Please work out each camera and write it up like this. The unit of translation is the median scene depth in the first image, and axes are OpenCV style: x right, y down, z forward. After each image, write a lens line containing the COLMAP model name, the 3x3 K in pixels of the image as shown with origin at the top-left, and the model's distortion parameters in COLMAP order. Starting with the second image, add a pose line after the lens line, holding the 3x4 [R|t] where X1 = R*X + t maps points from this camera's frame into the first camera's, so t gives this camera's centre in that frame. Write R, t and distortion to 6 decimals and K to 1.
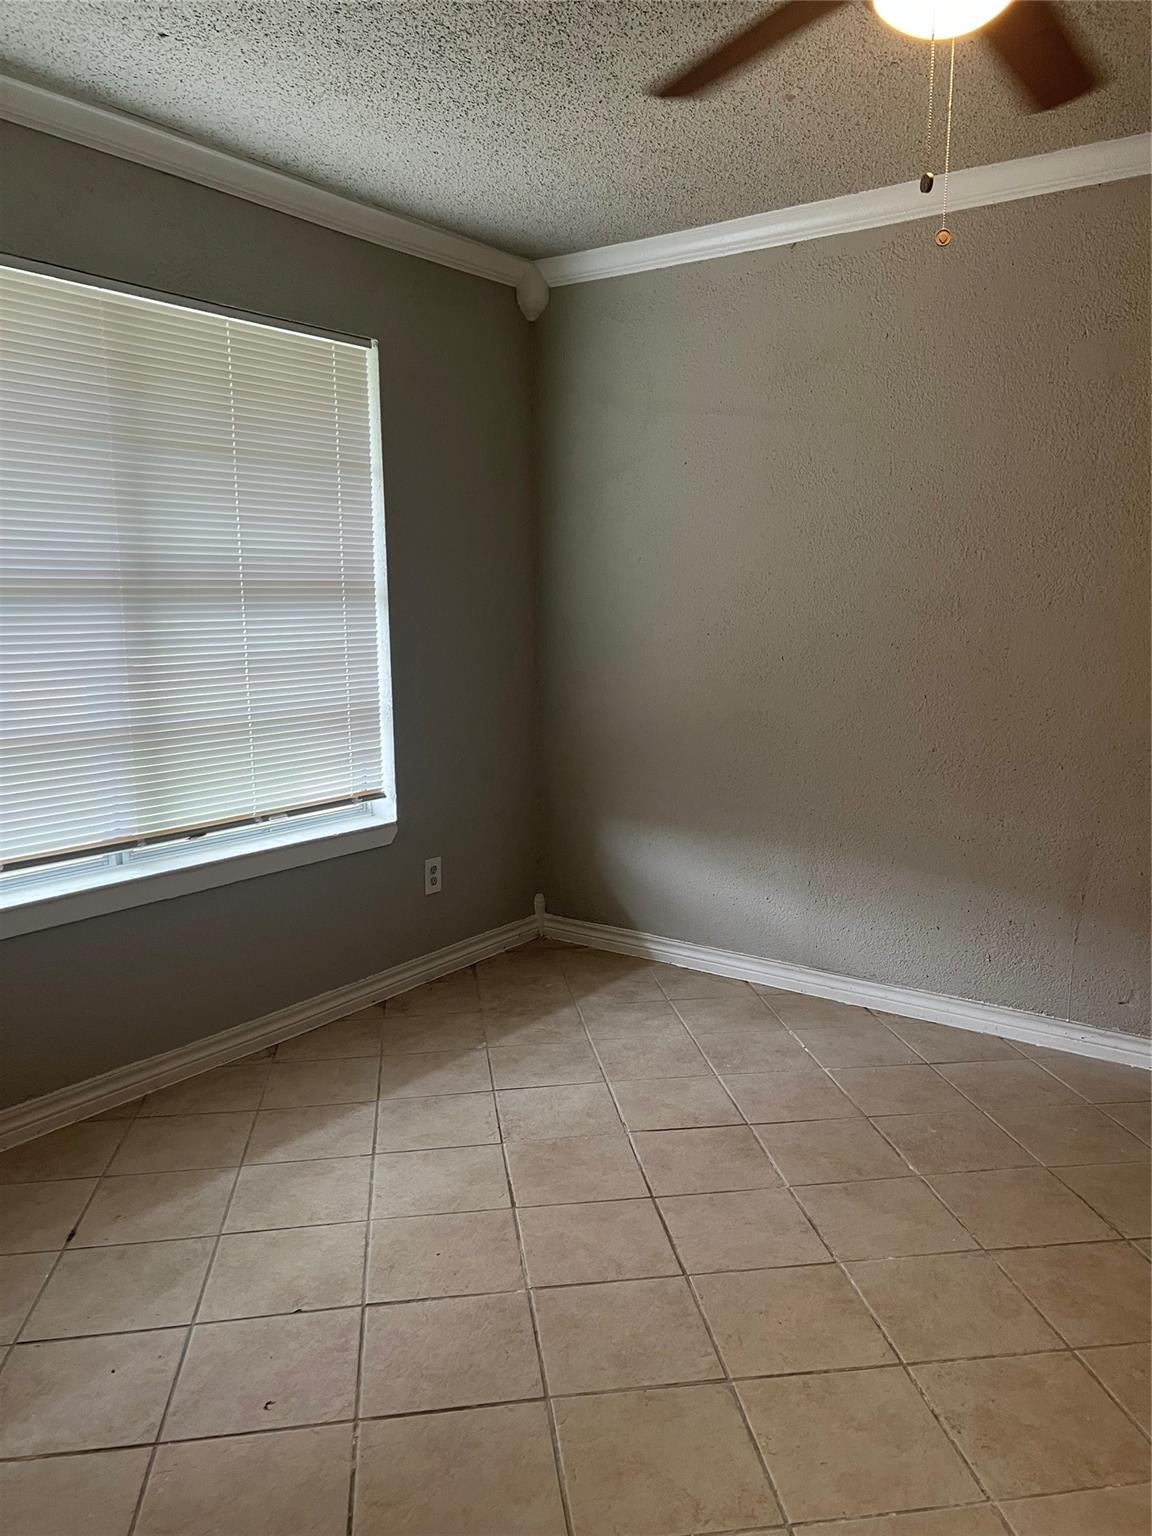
lens RADIAL K [[1167.6, 0, 575.5], [0, 1167.6, 765.6], [0, 0, 1]] dist [0.037278, -0.041798]
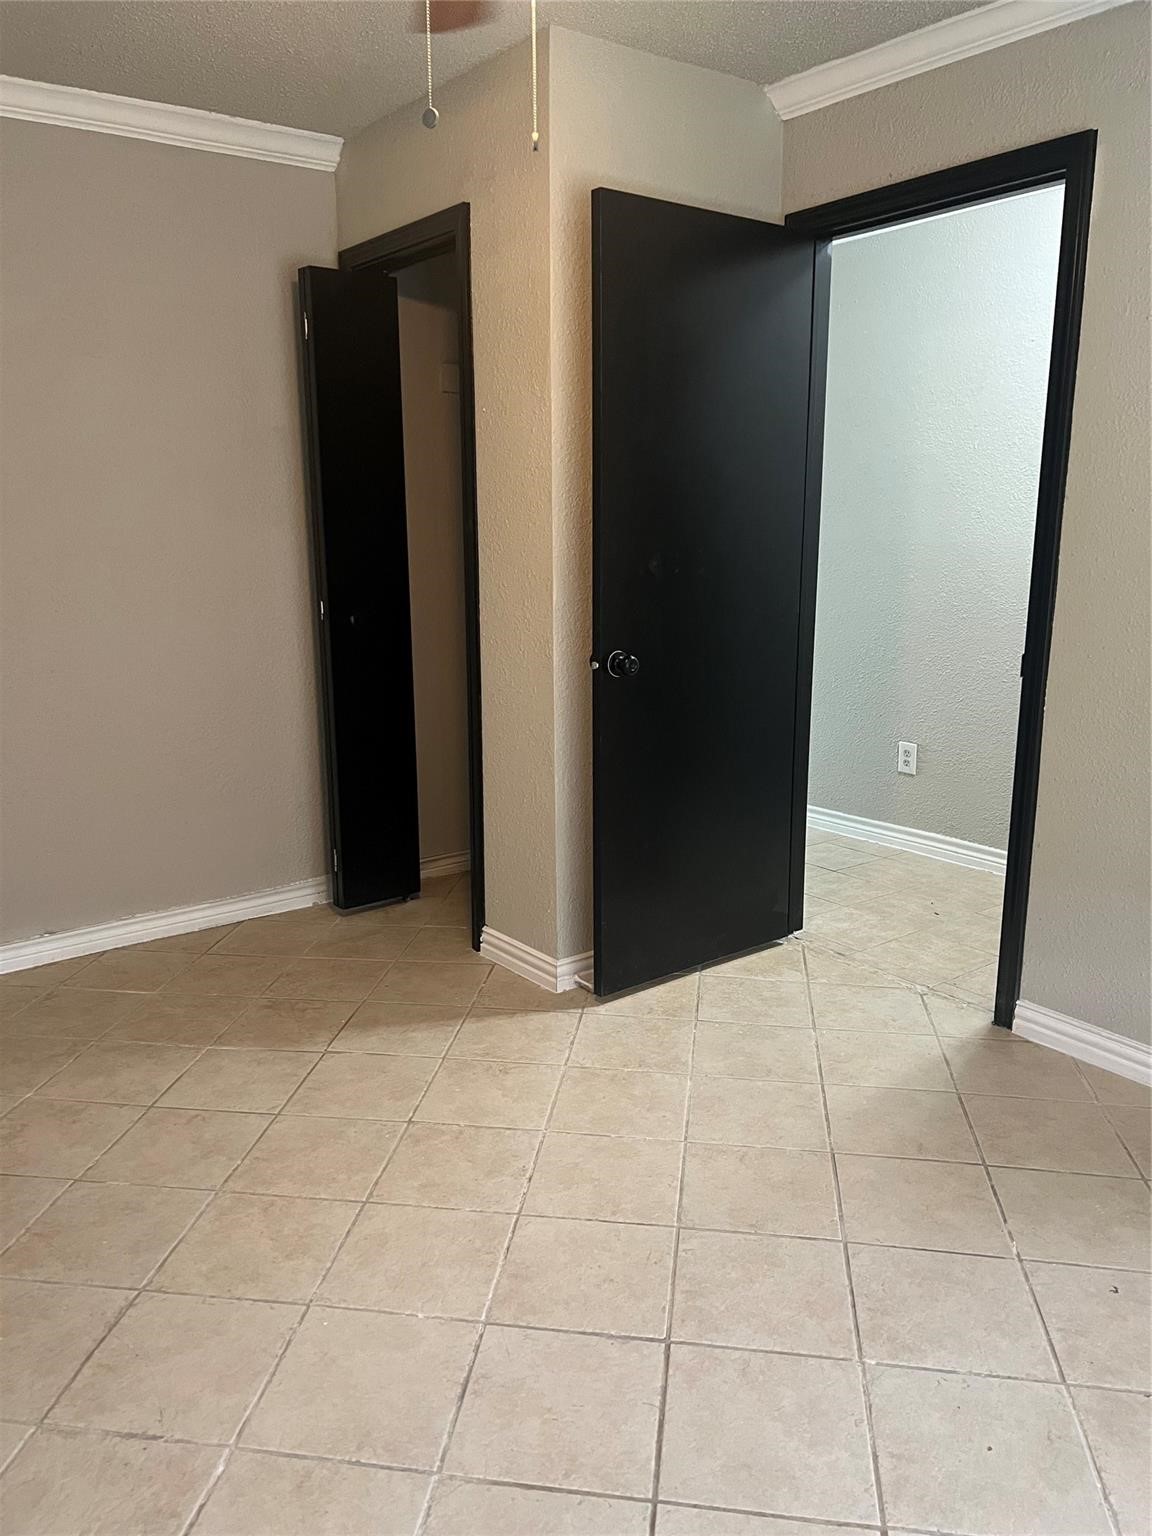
lens RADIAL K [[1167.6, 0, 575.5], [0, 1167.6, 765.6], [0, 0, 1]] dist [0.037278, -0.041798]
pose [[-0.960861, -0.047508, 0.272926, -0.055897], [0.051036, 0.937966, 0.342949, -0.259662], [-0.272289, 0.343456, -0.898831, 1.740078]]
